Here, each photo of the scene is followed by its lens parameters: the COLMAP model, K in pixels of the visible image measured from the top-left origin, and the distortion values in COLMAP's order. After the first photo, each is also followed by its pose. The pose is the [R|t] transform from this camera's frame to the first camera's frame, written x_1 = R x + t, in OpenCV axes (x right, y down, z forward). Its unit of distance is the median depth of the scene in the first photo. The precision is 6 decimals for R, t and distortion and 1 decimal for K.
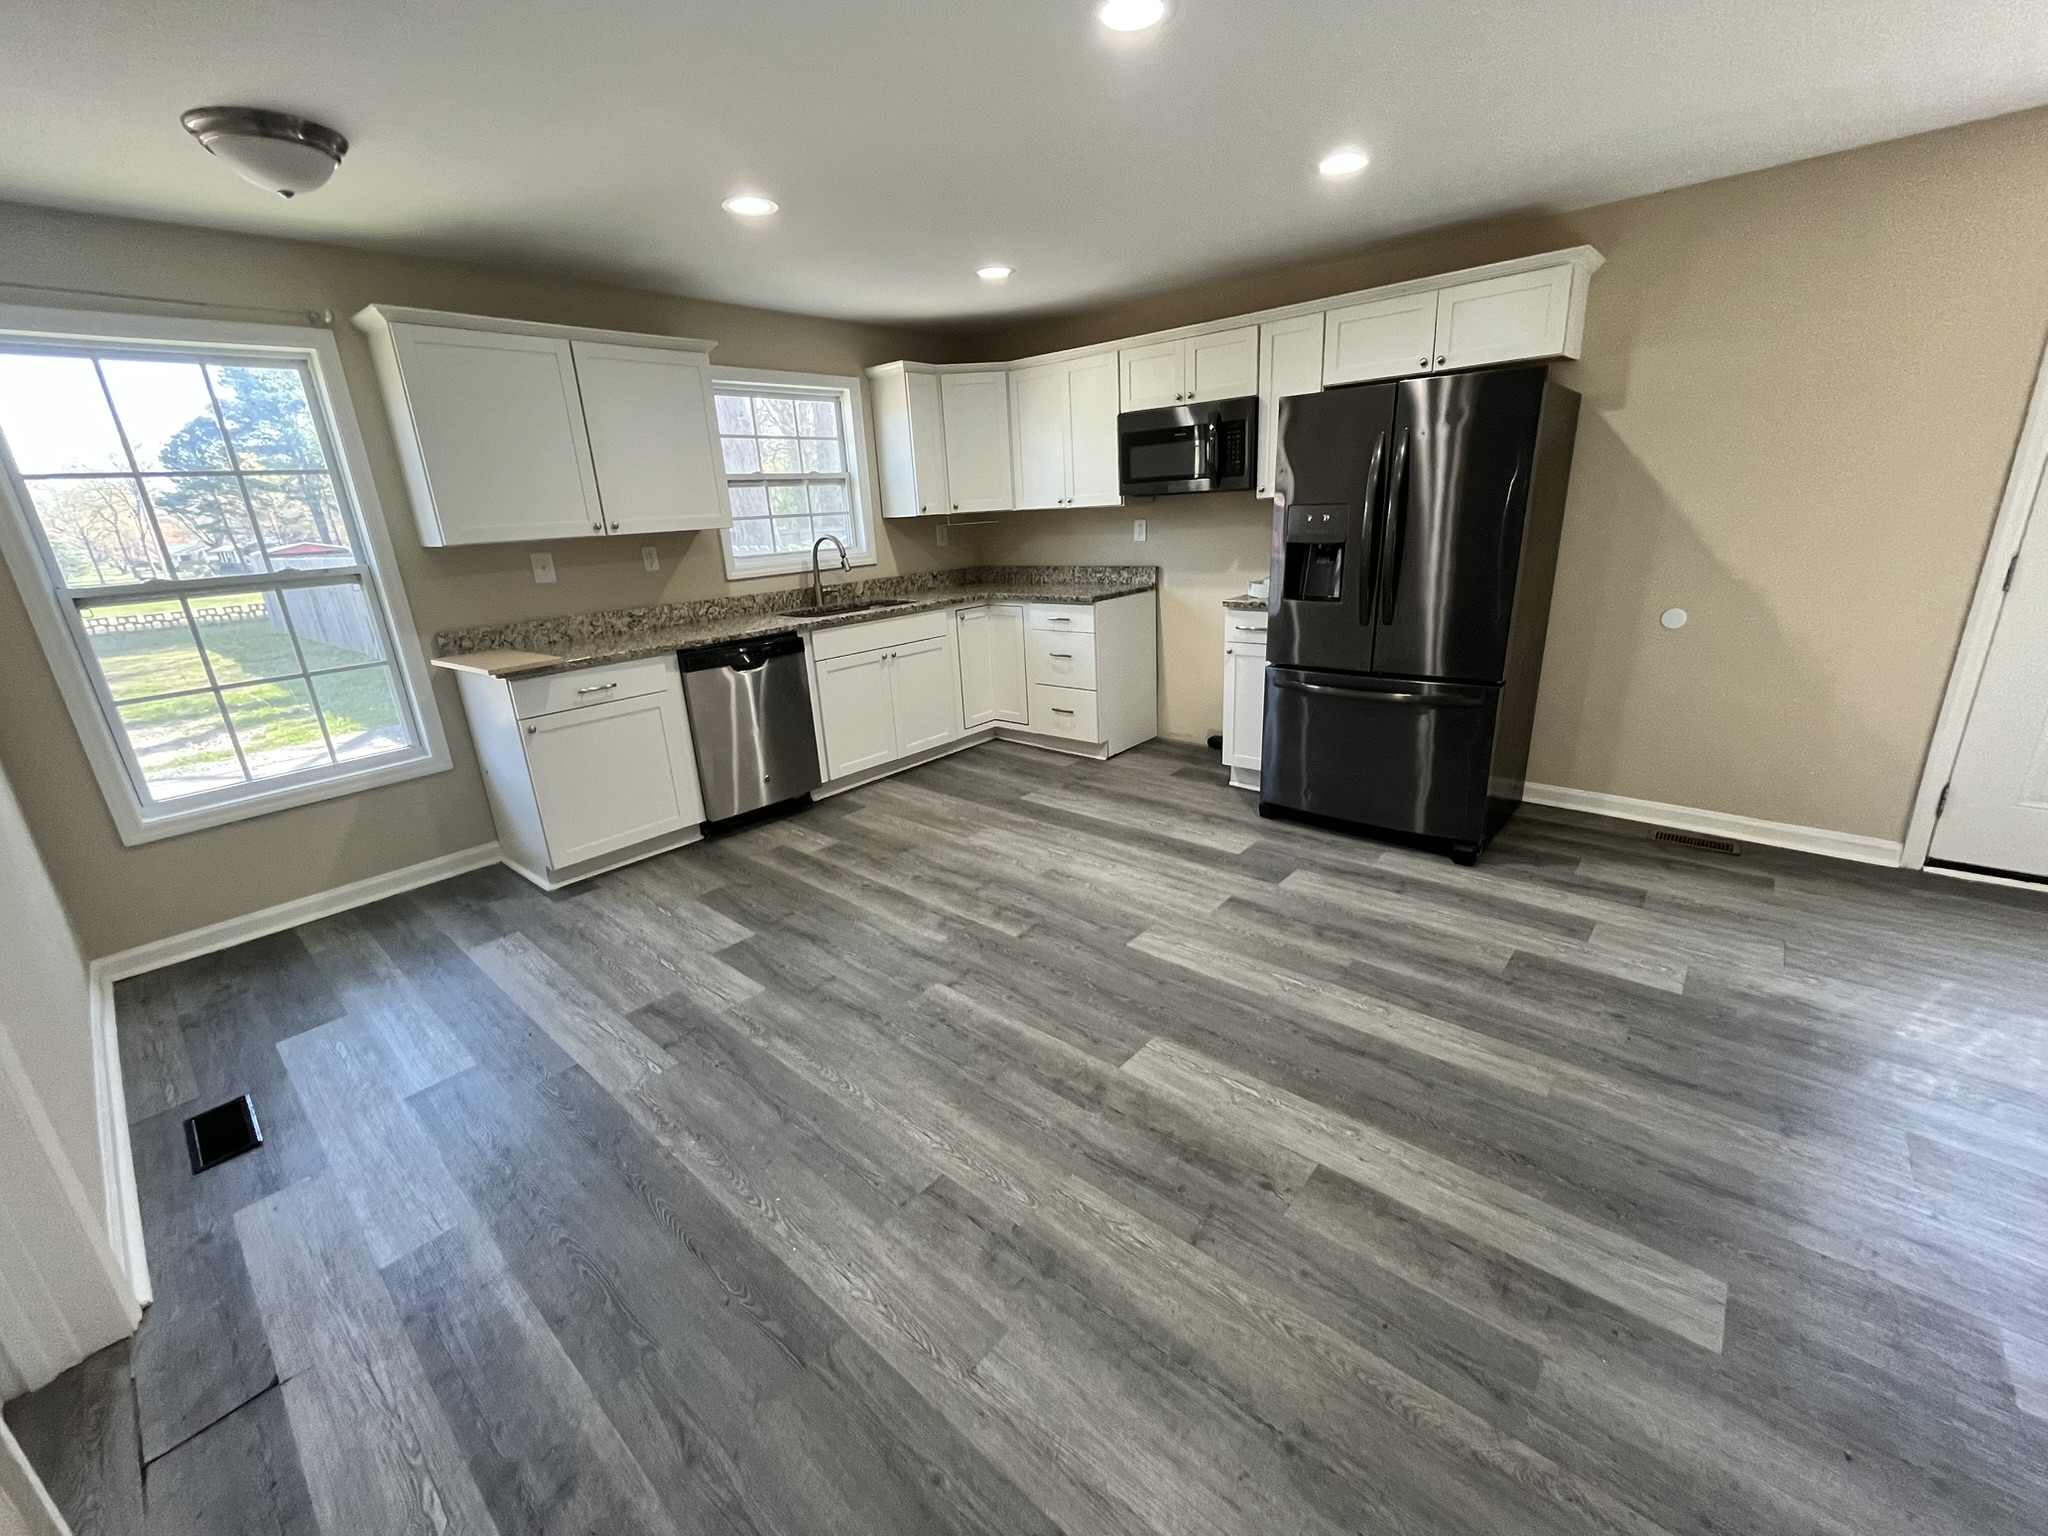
lens RADIAL K [[834.2, 0, 1018.2], [0, 834.2, 777.2], [0, 0, 1]] dist [0.003083, -0.000064]
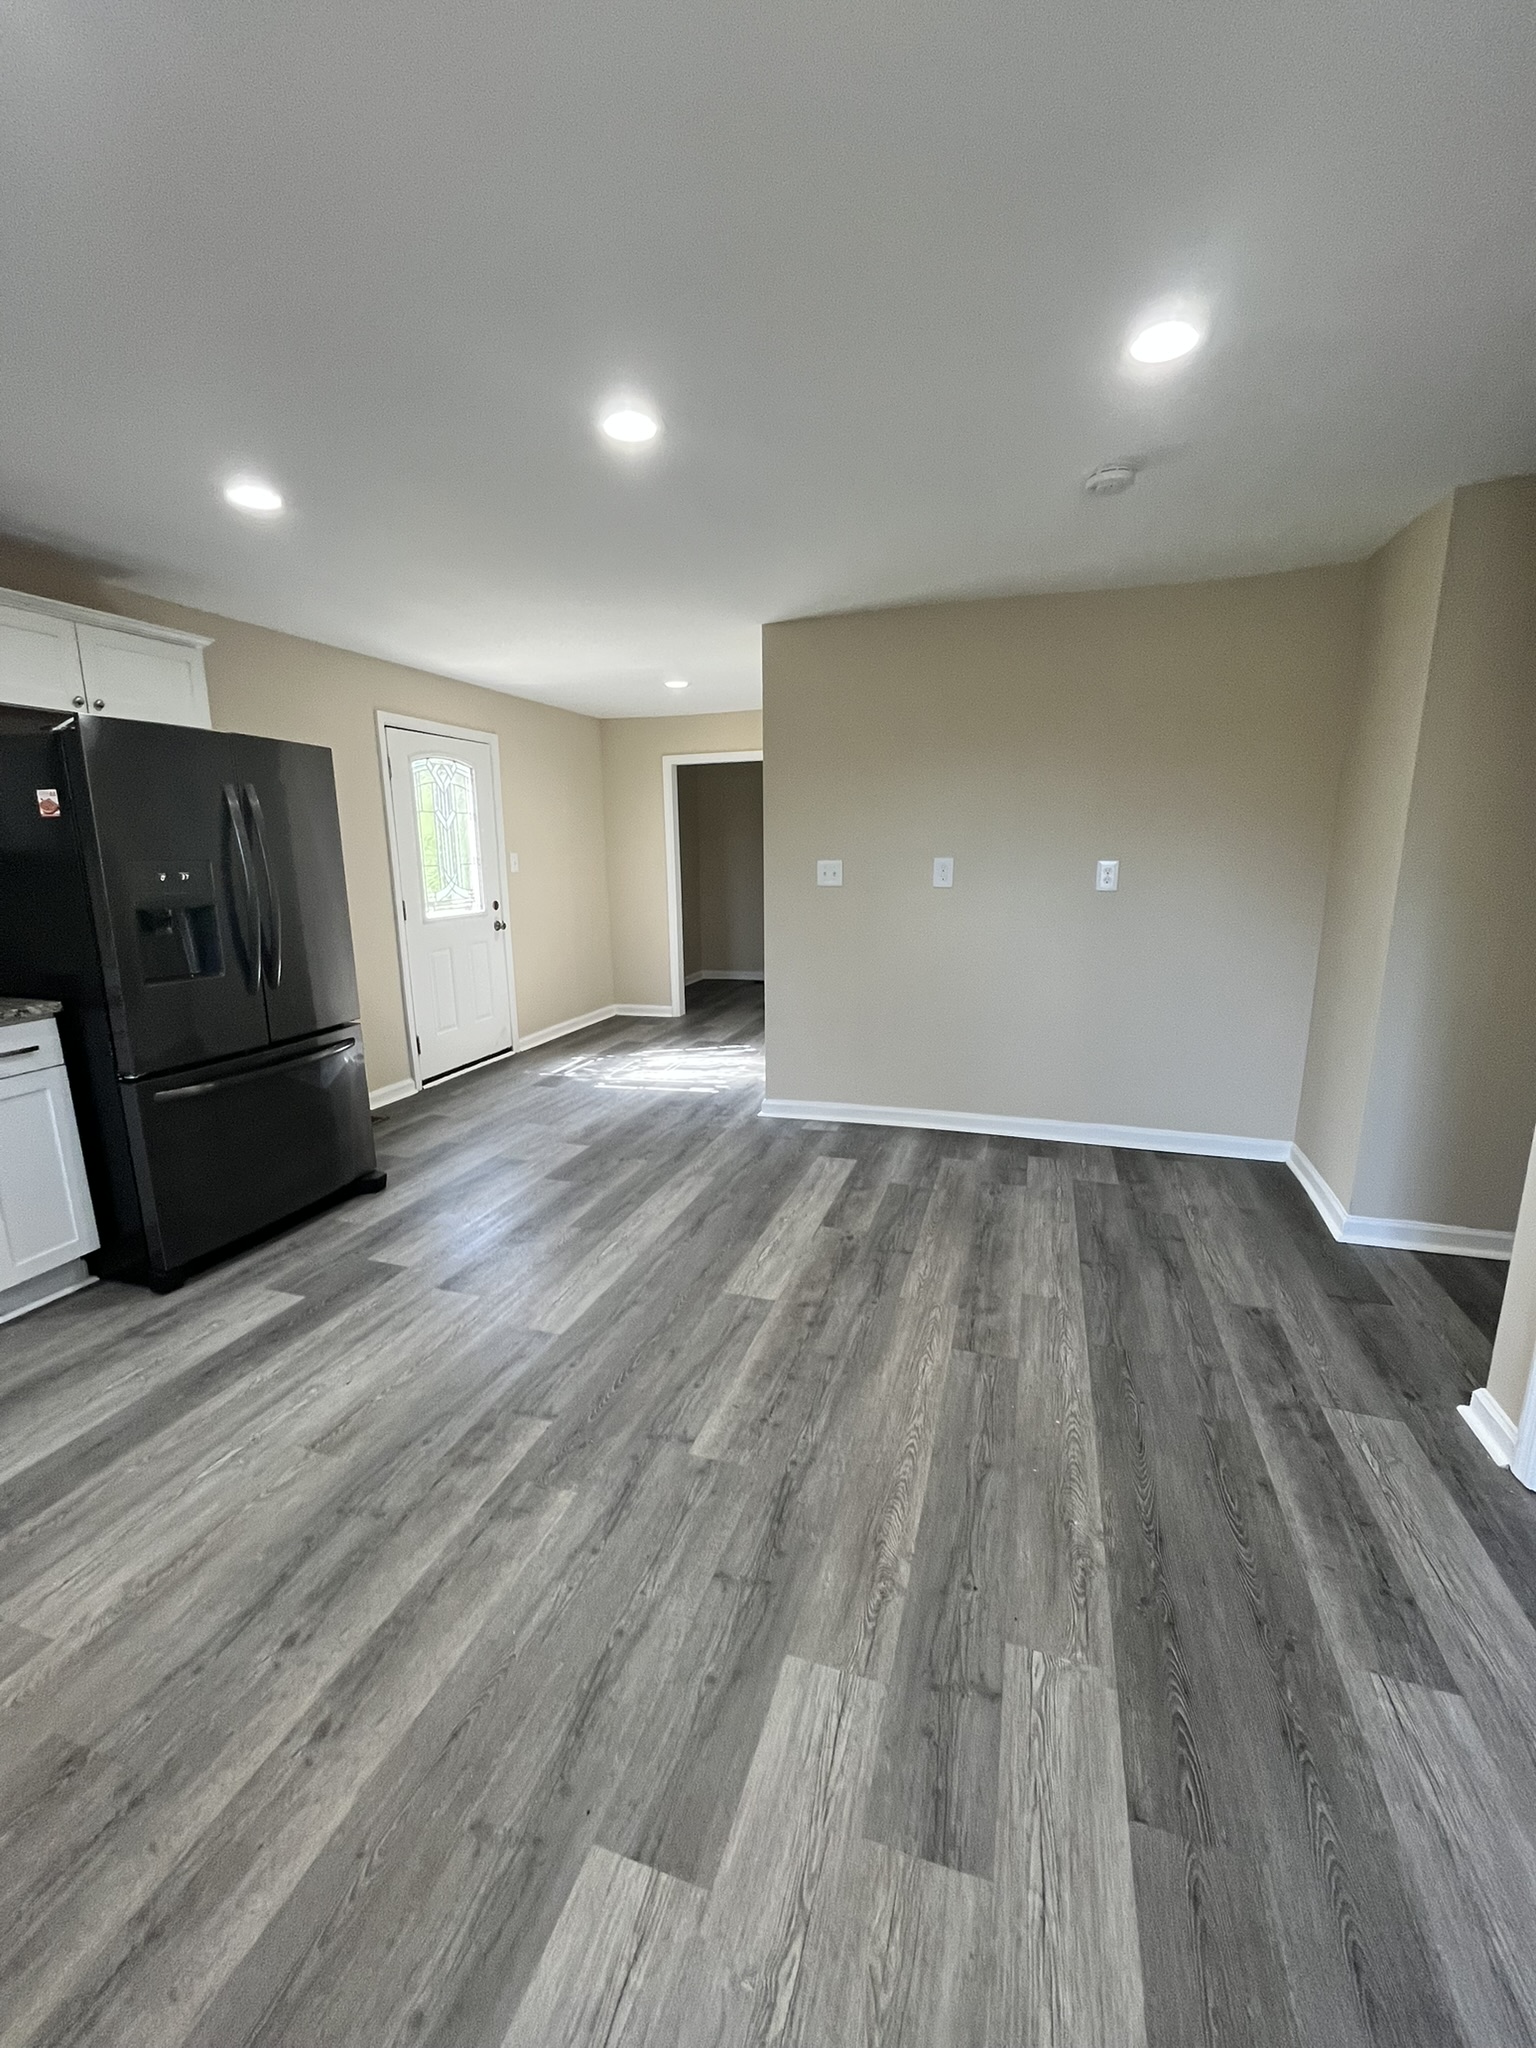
lens RADIAL K [[834.2, 0, 770.0], [0, 834.2, 1006.3], [0, 0, 1]] dist [0.003083, -0.000064]
pose [[-0.400990, -0.119936, 0.908197, -0.836183], [0.313918, 0.913378, 0.259222, -0.316528], [-0.860618, 0.389045, -0.328606, 1.148616]]
